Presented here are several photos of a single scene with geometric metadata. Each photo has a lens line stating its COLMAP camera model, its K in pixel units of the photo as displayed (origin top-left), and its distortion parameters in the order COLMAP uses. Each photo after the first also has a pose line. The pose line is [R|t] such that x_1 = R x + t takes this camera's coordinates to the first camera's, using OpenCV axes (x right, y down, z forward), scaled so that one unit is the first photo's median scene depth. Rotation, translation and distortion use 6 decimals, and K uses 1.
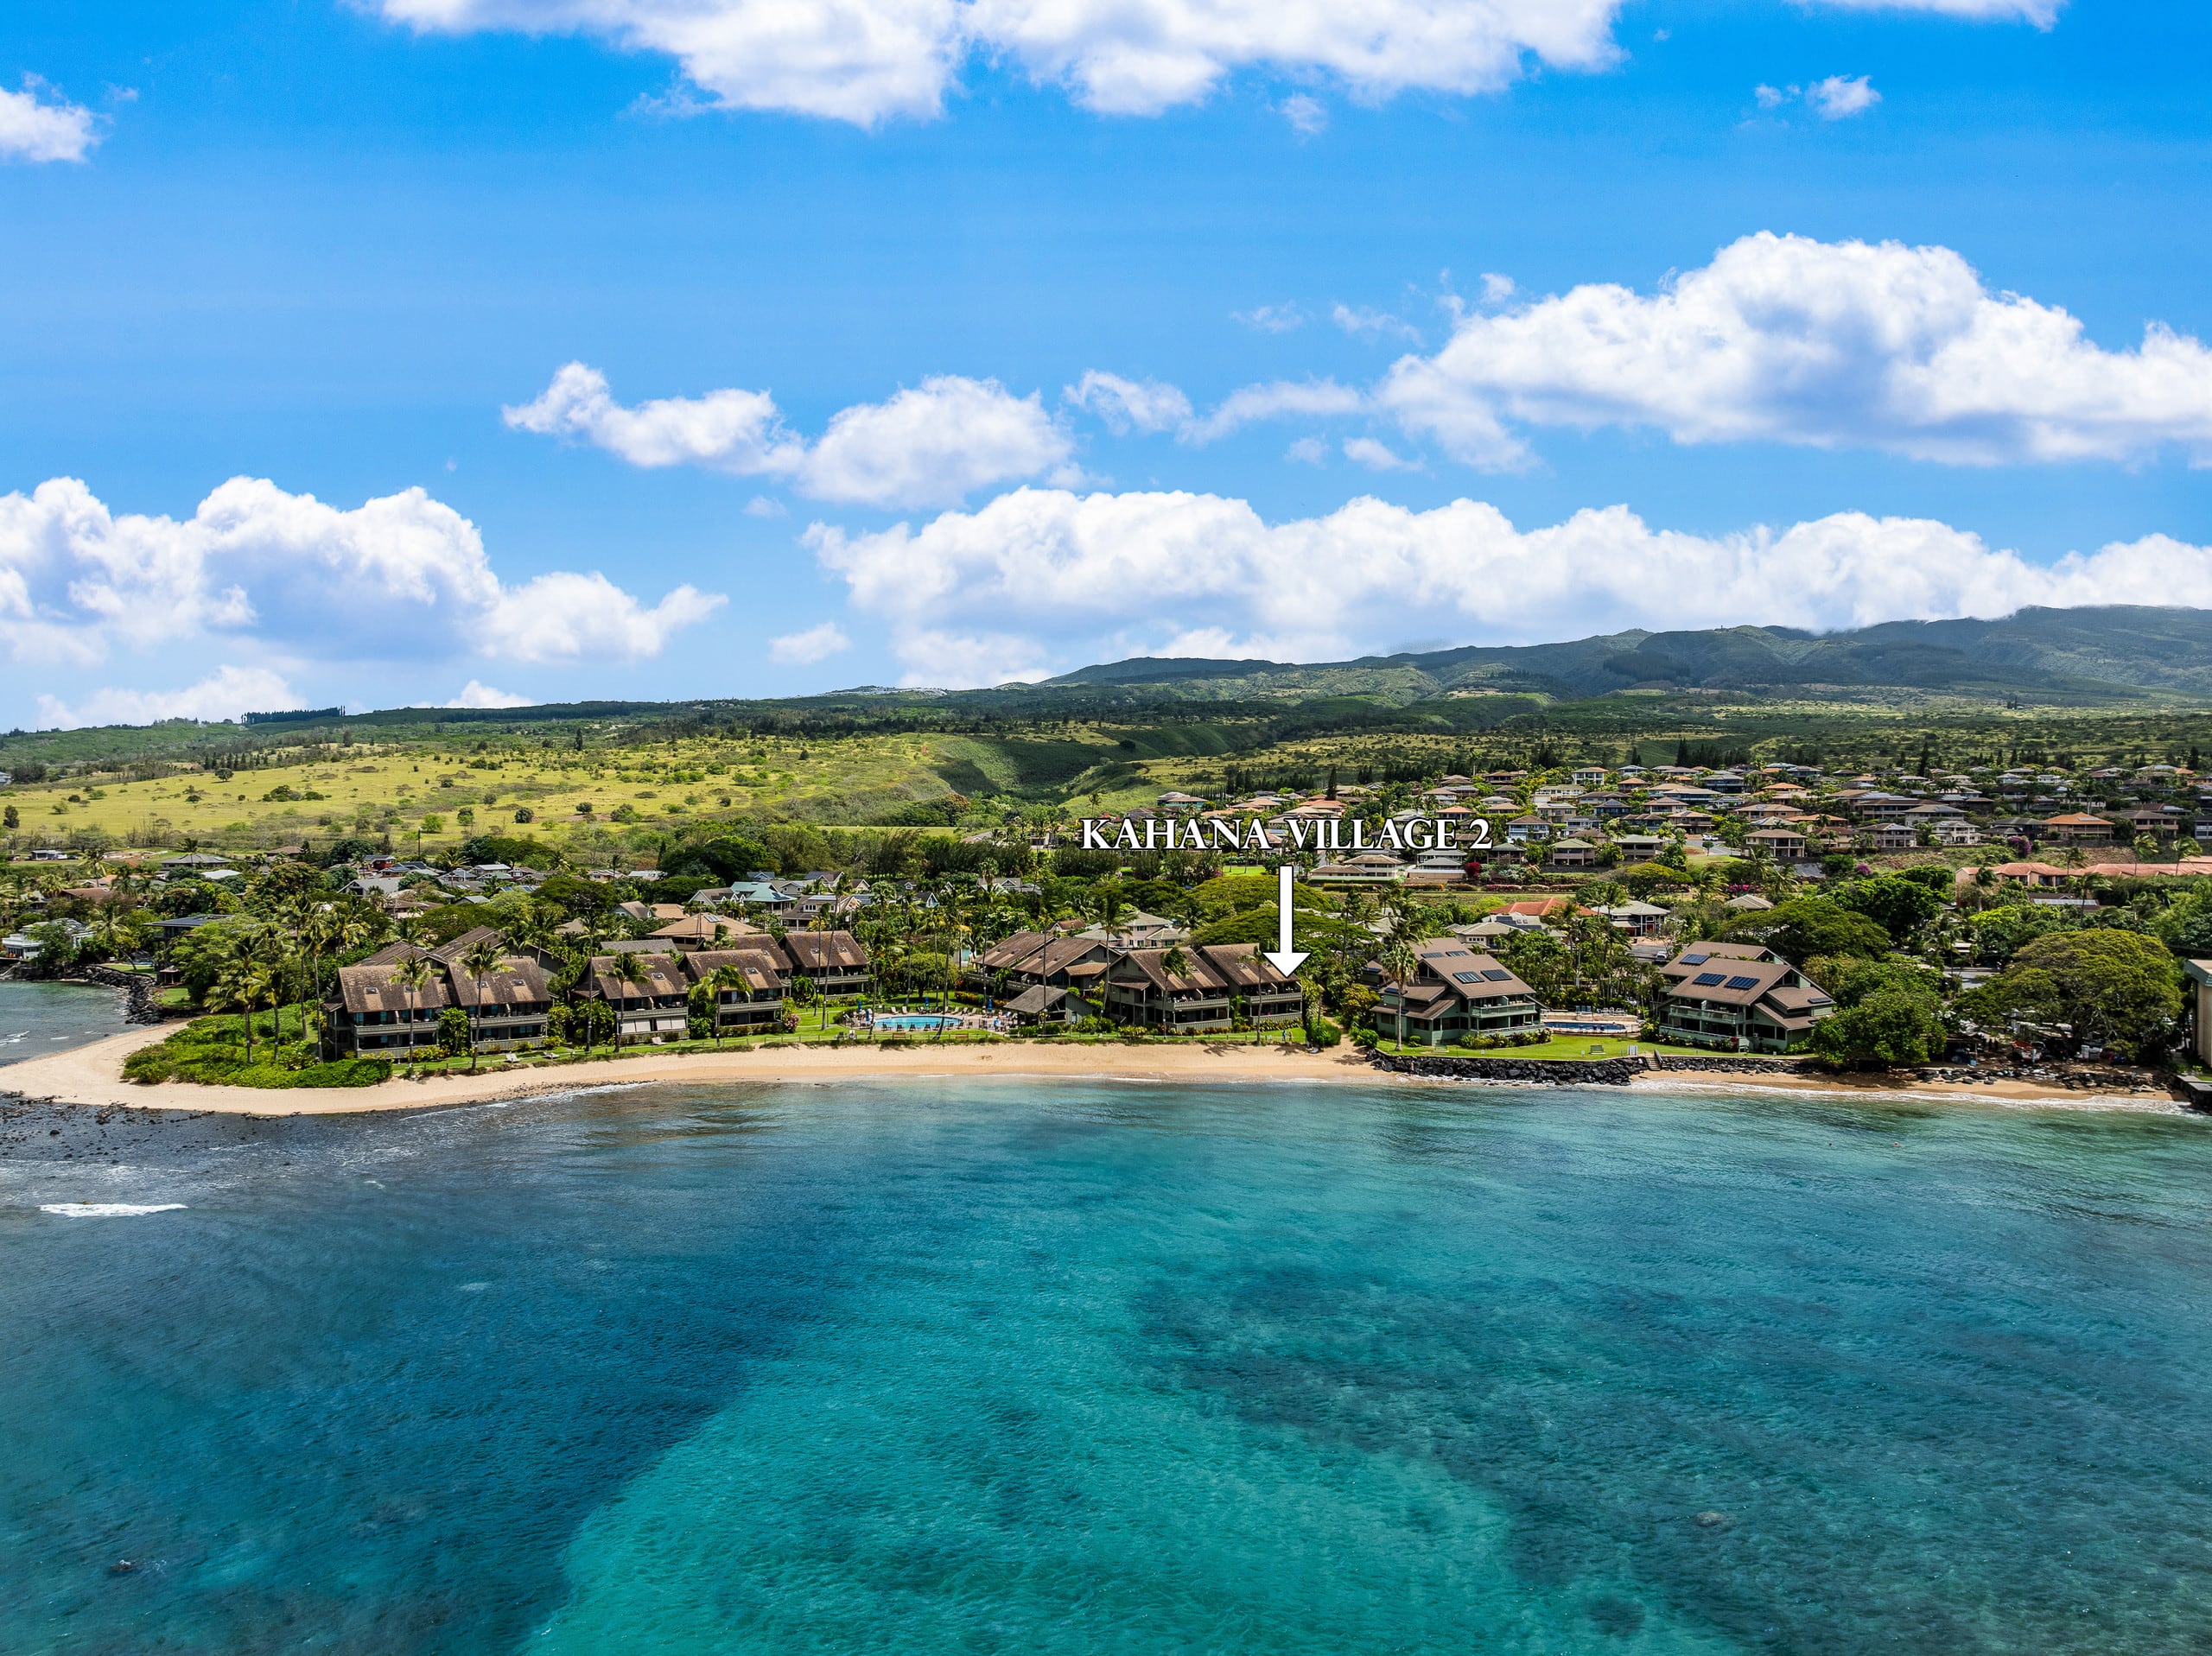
lens RADIAL K [[1576.8, 0, 1106.0], [0, 1576.8, 828.0], [0, 0, 1]] dist [-0.042527, -0.000080]
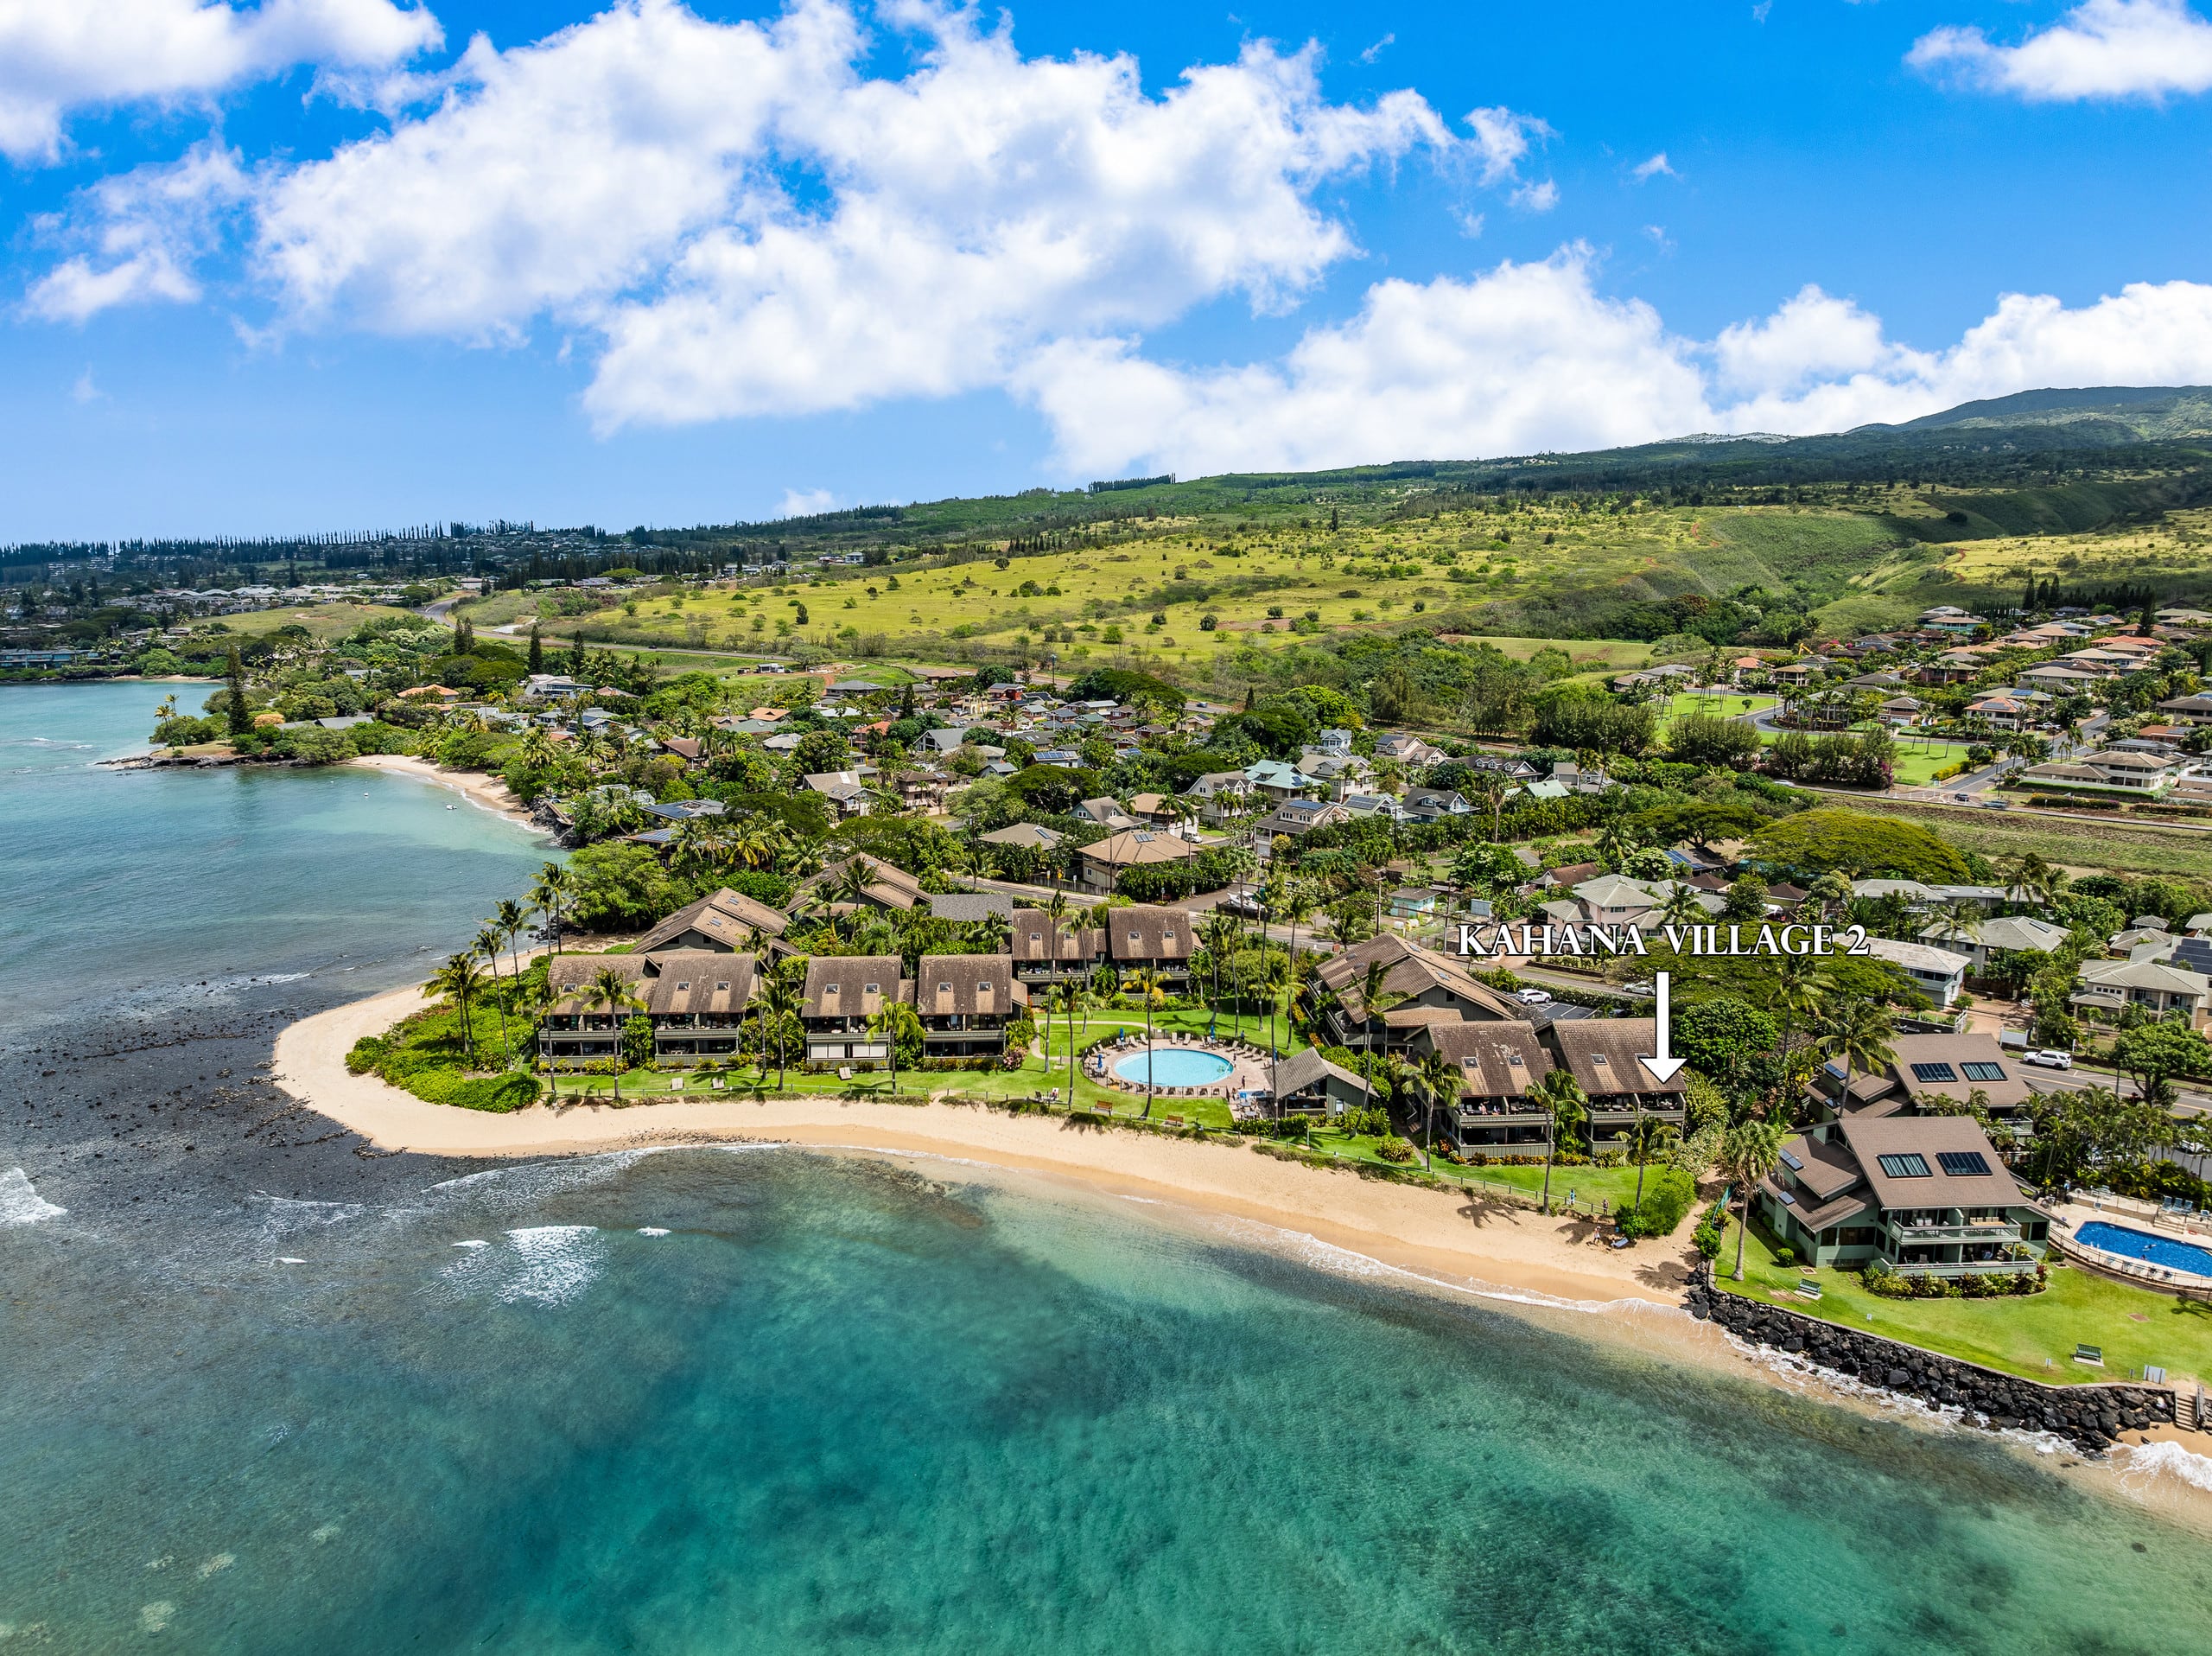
lens RADIAL K [[1577.2, 0, 1106.0], [0, 1577.2, 828.0], [0, 0, 1]] dist [-0.042527, -0.000080]
pose [[0.869526, 0.078673, -0.487580, 0.239720], [-0.001296, 0.987591, 0.157042, -0.127599], [0.493885, -0.135920, 0.858838, 0.334277]]
